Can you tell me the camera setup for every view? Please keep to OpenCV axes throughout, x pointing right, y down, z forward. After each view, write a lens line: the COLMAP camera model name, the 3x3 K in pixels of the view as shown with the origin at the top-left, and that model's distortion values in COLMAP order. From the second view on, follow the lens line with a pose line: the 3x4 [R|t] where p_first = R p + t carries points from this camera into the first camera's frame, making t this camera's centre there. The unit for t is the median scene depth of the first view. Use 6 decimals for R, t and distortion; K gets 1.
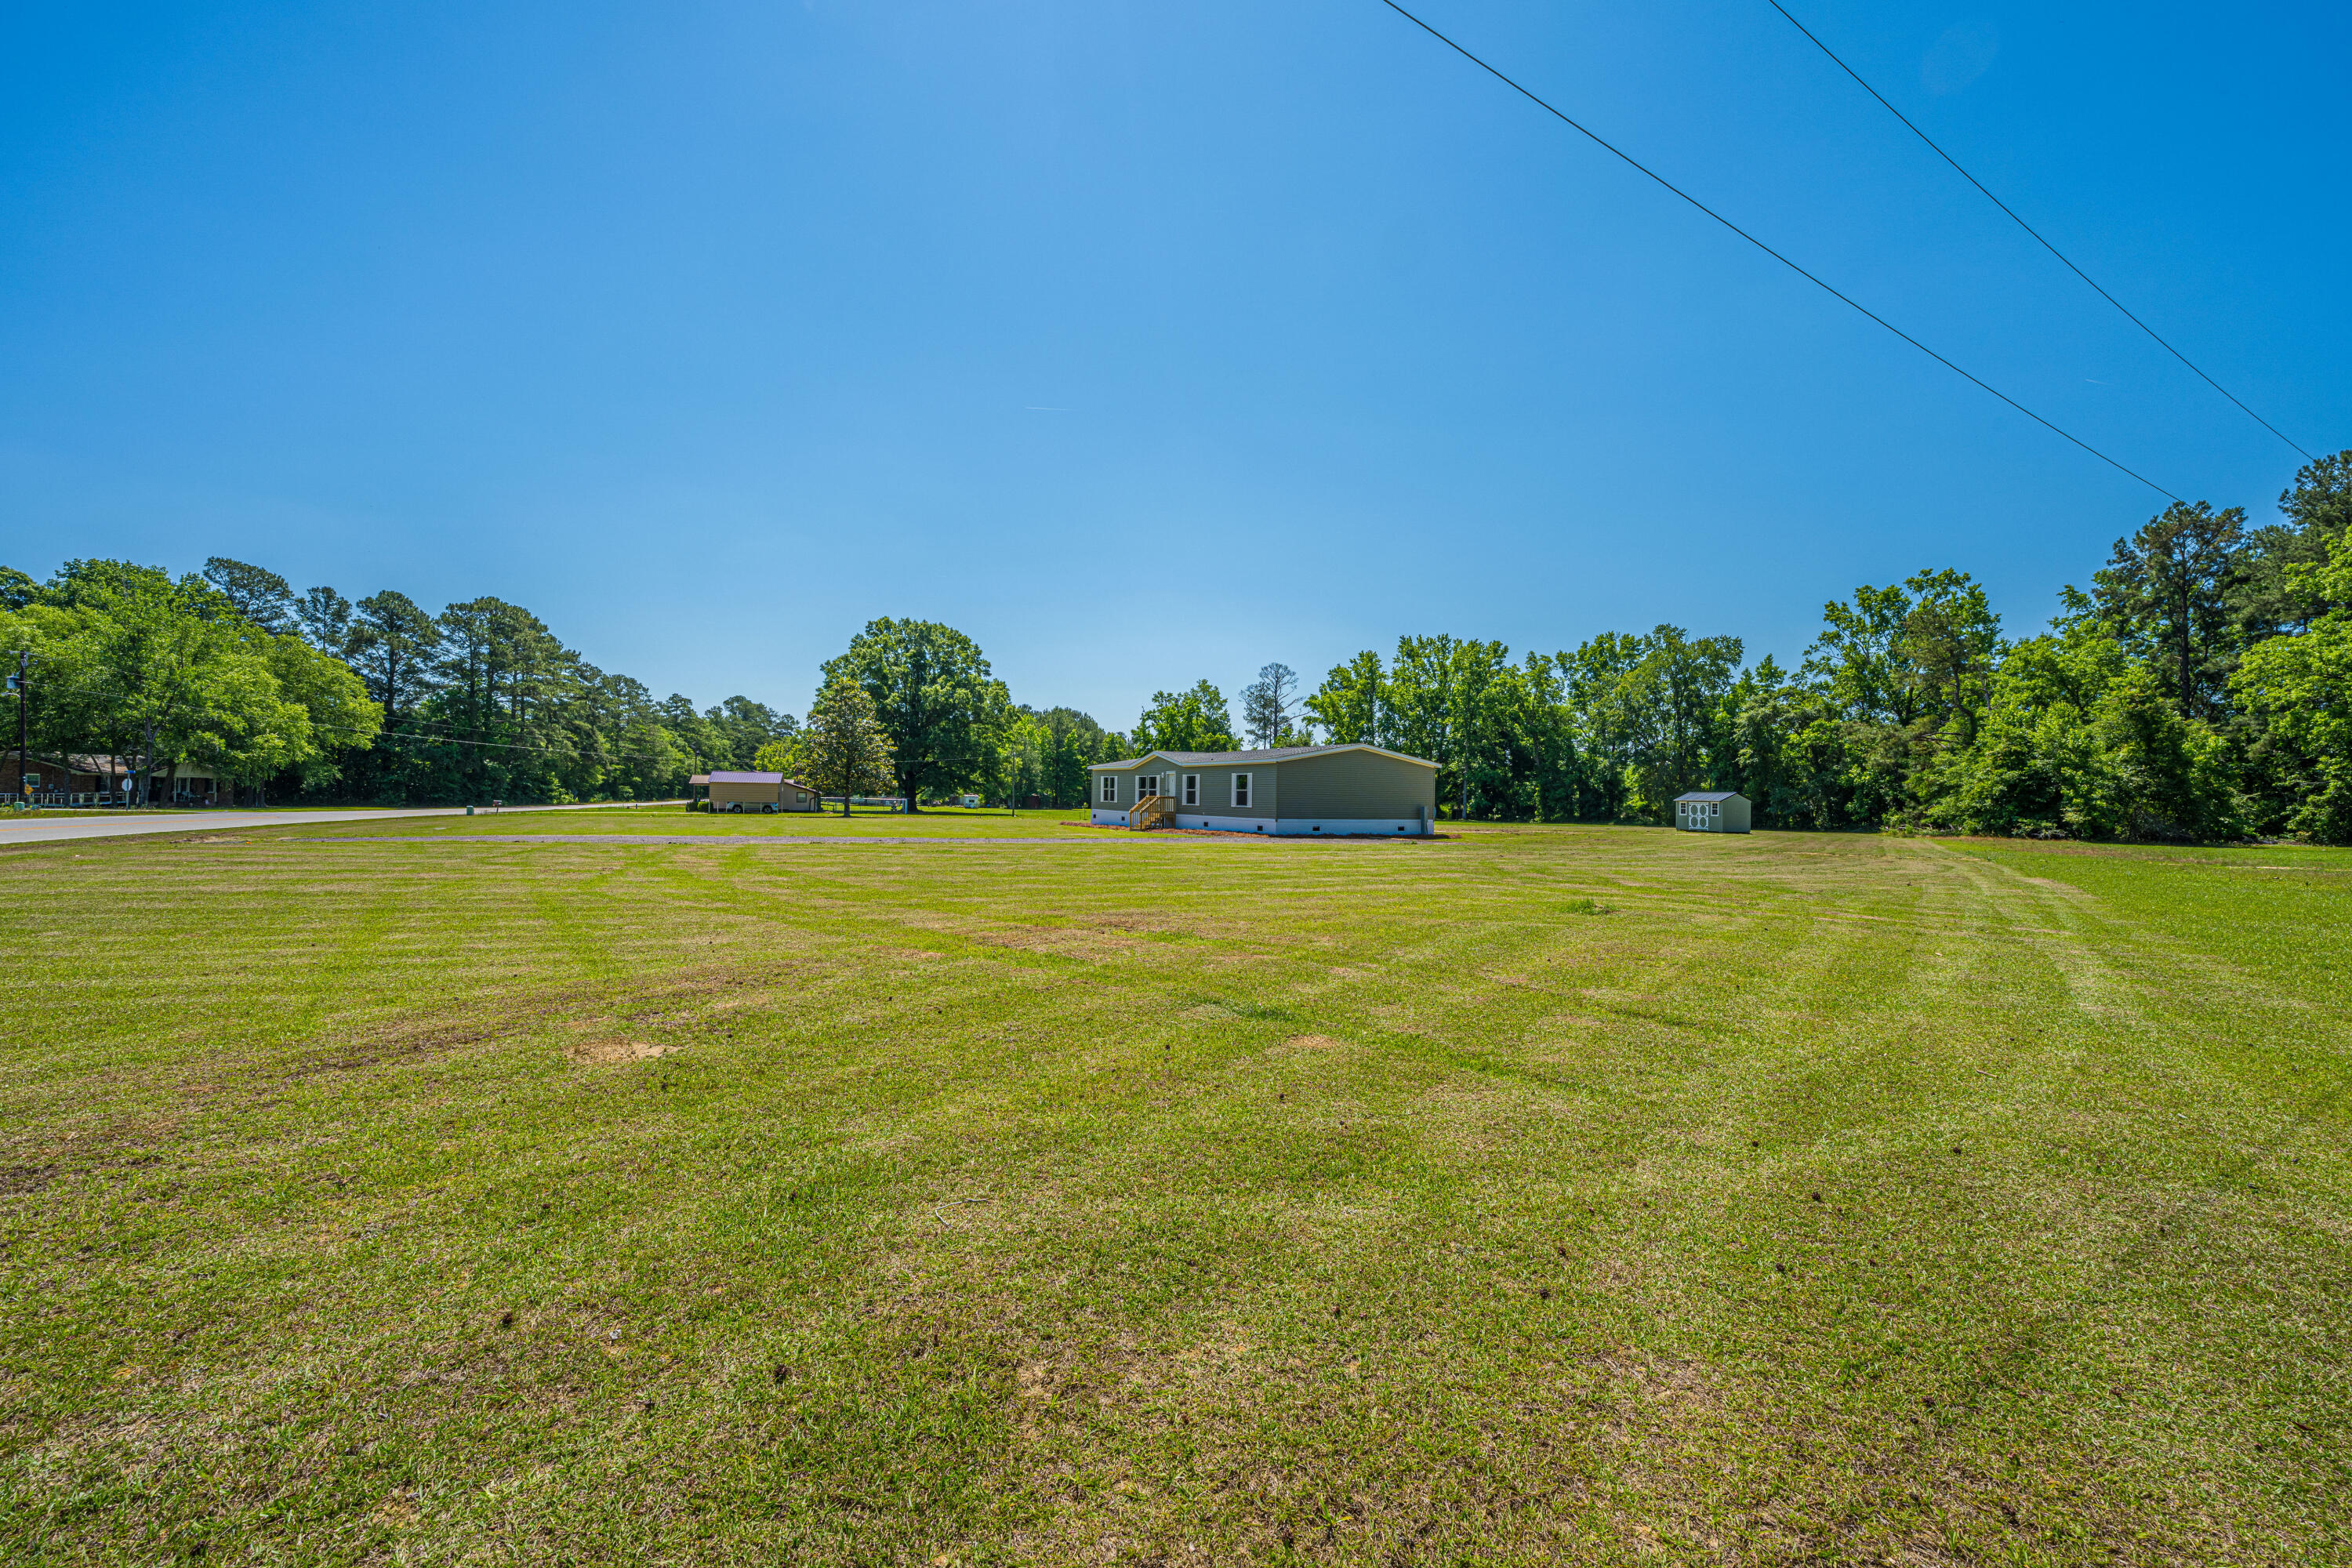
lens RADIAL K [[922.4, 0, 1184.3], [0, 922.4, 780.8], [0, 0, 1]] dist [-0.001434, 0.000165]
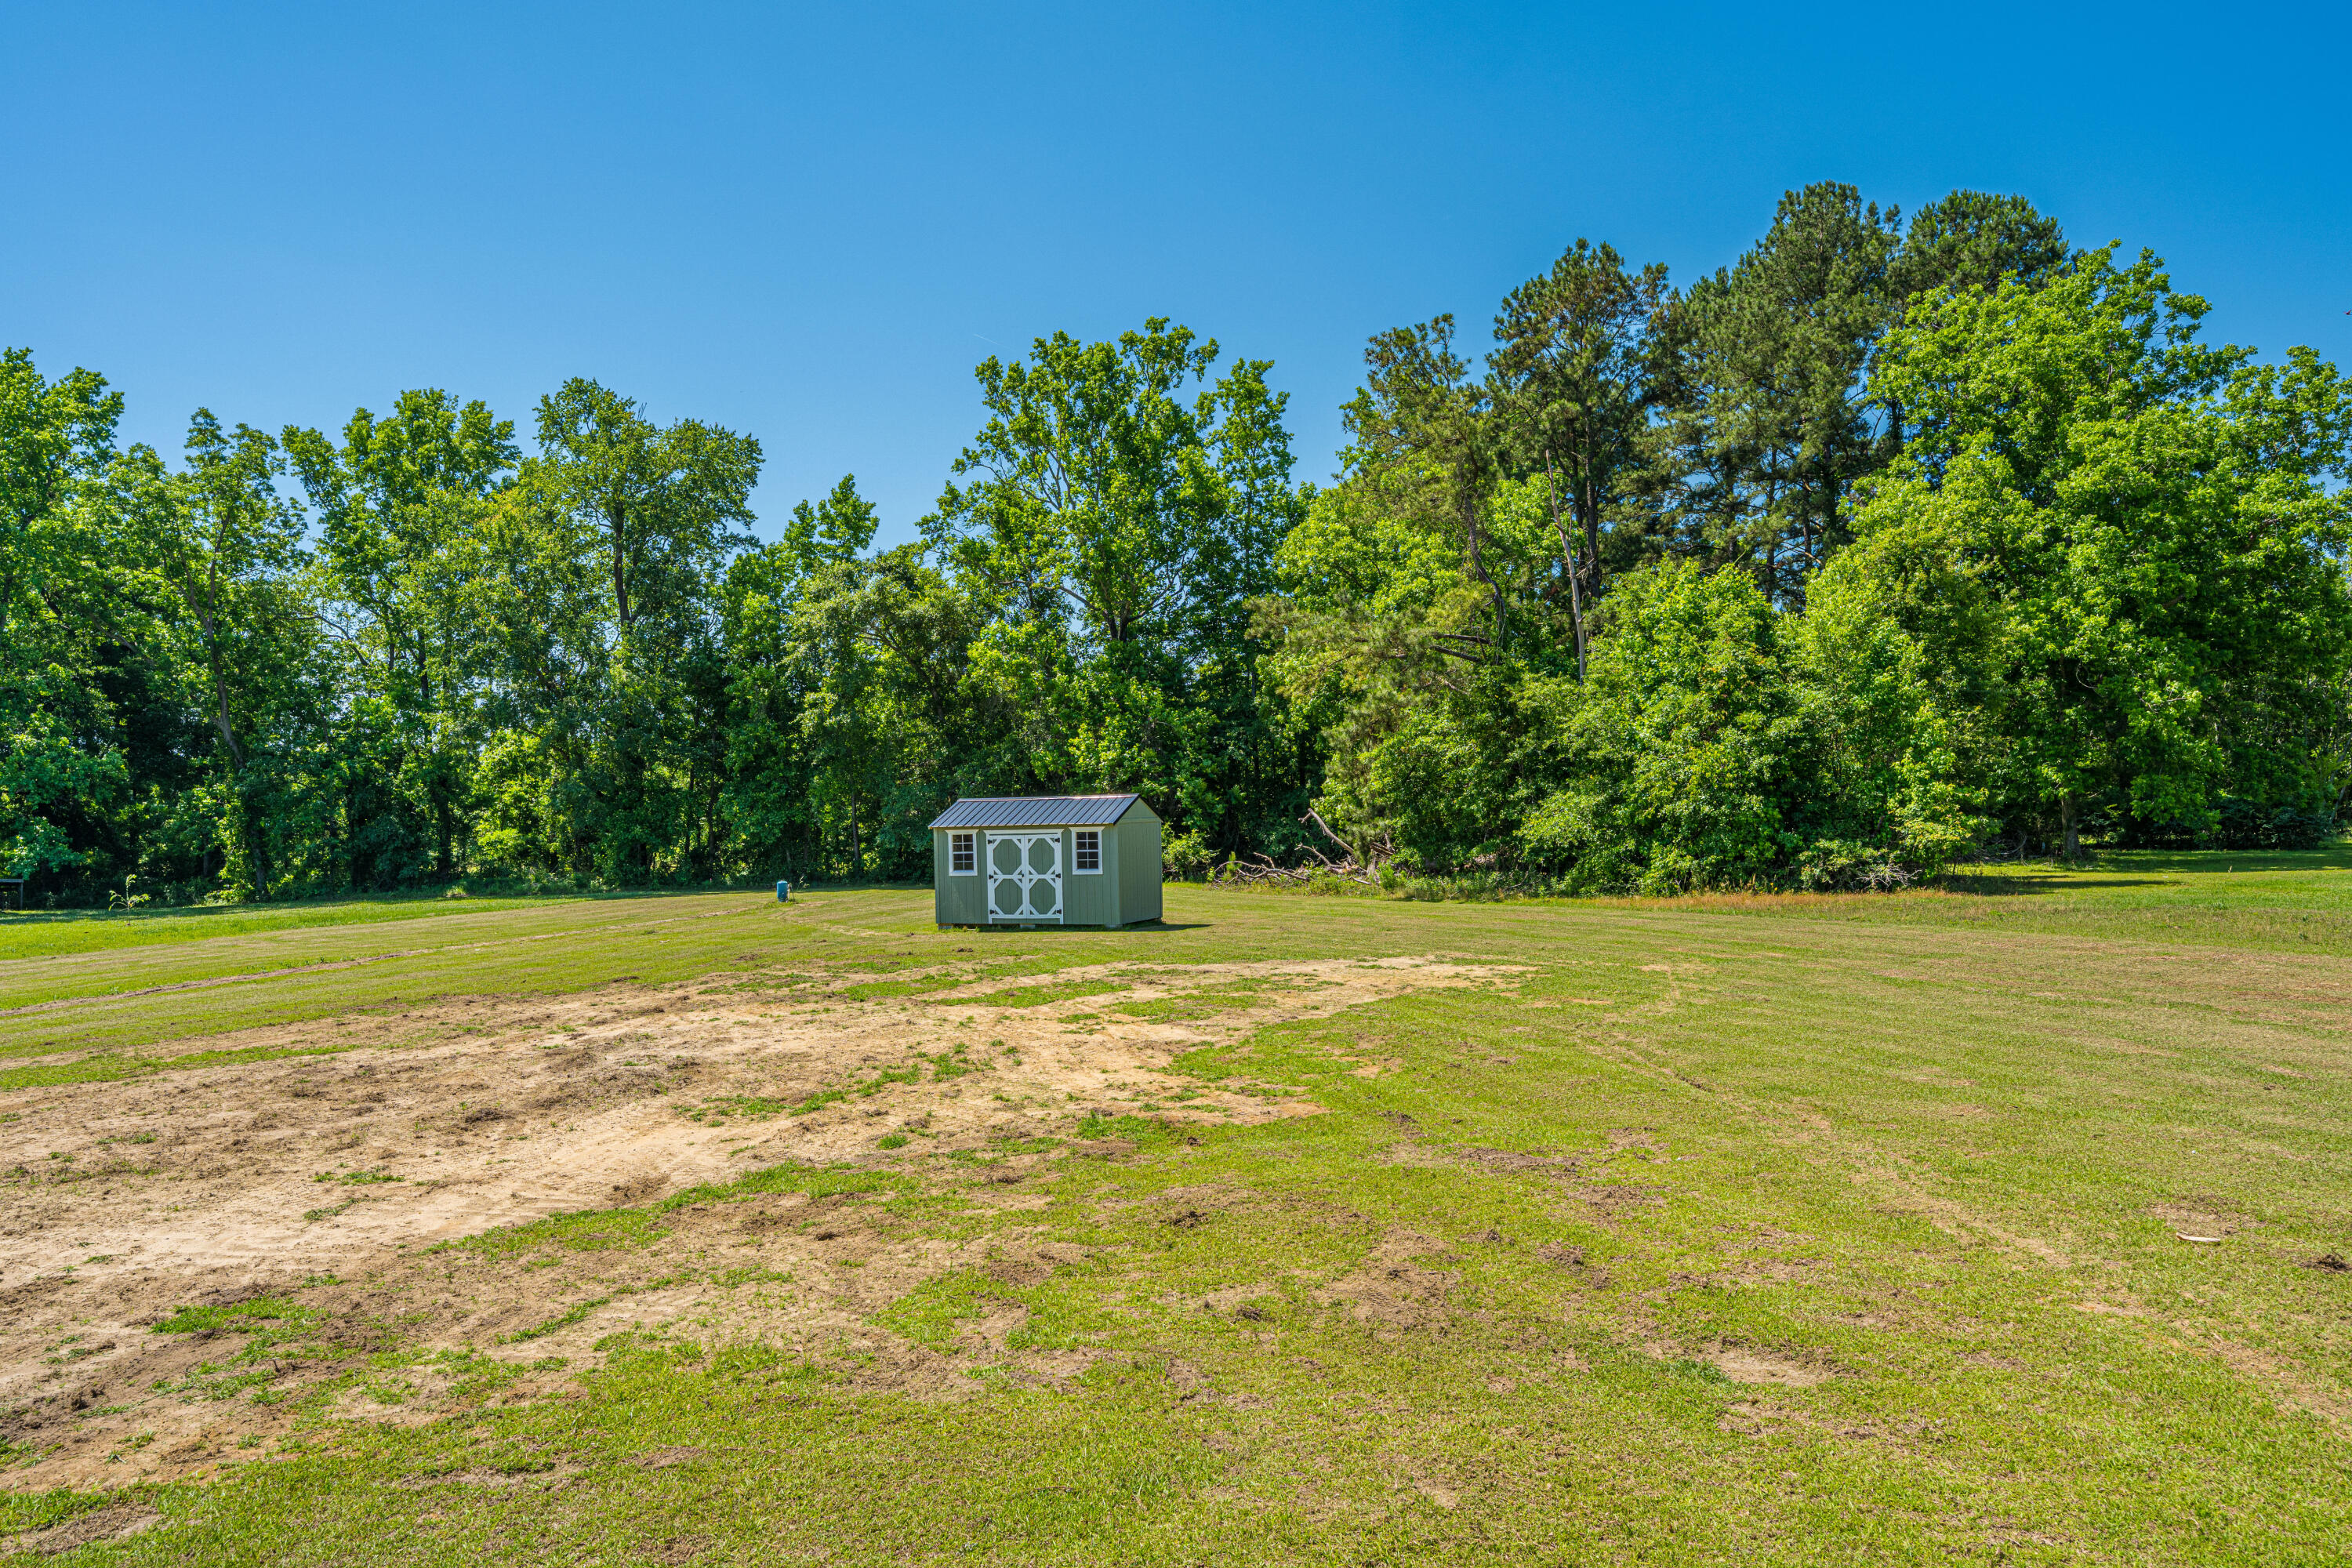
lens RADIAL K [[1634.6, 0, 1178.7], [0, 1634.6, 773.9], [0, 0, 1]] dist [0.001383, -0.000278]
pose [[0.574860, -0.013970, 0.818133, 0.221452], [0.021393, 0.999769, 0.002040, 0.007118], [-0.817972, 0.016329, 0.575026, 0.957781]]
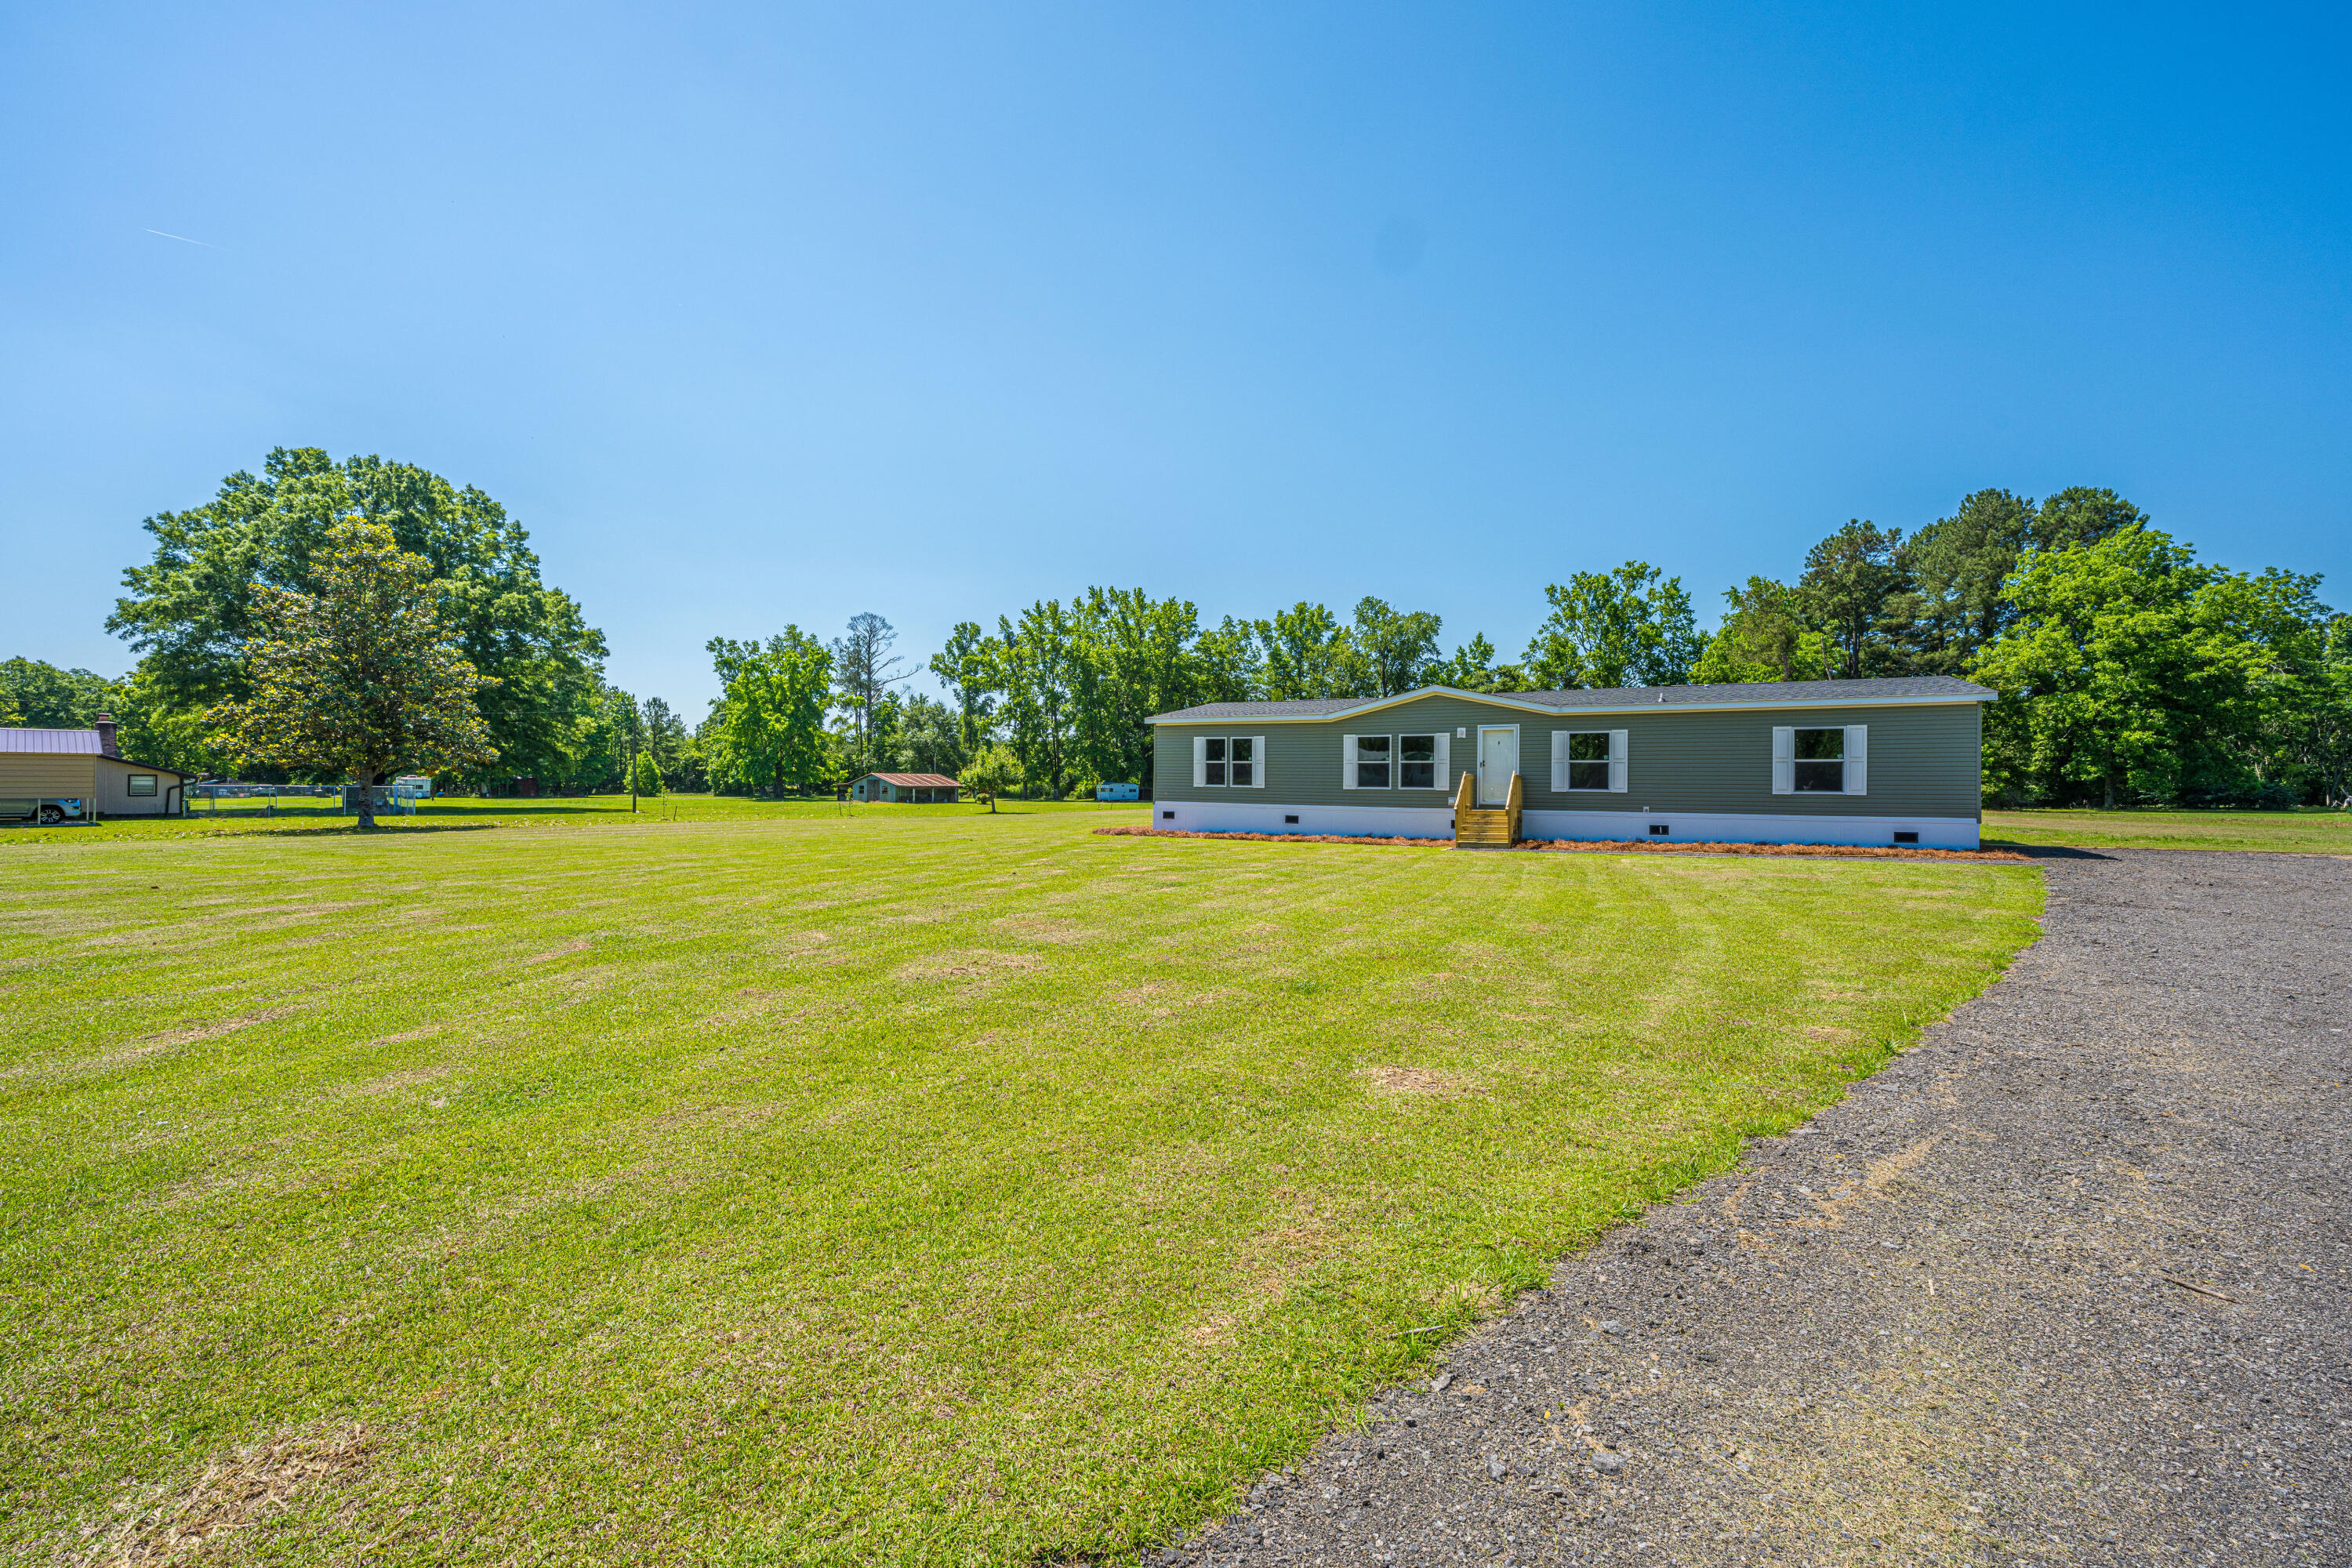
lens RADIAL K [[927.3, 0, 1174.5], [0, 927.3, 780.8], [0, 0, 1]] dist [0.001443, -0.000024]
pose [[0.854309, -0.011567, 0.519637, -0.416642], [-0.000523, 0.999733, 0.023113, 0.008387], [-0.519765, -0.020018, 0.854074, 0.643271]]
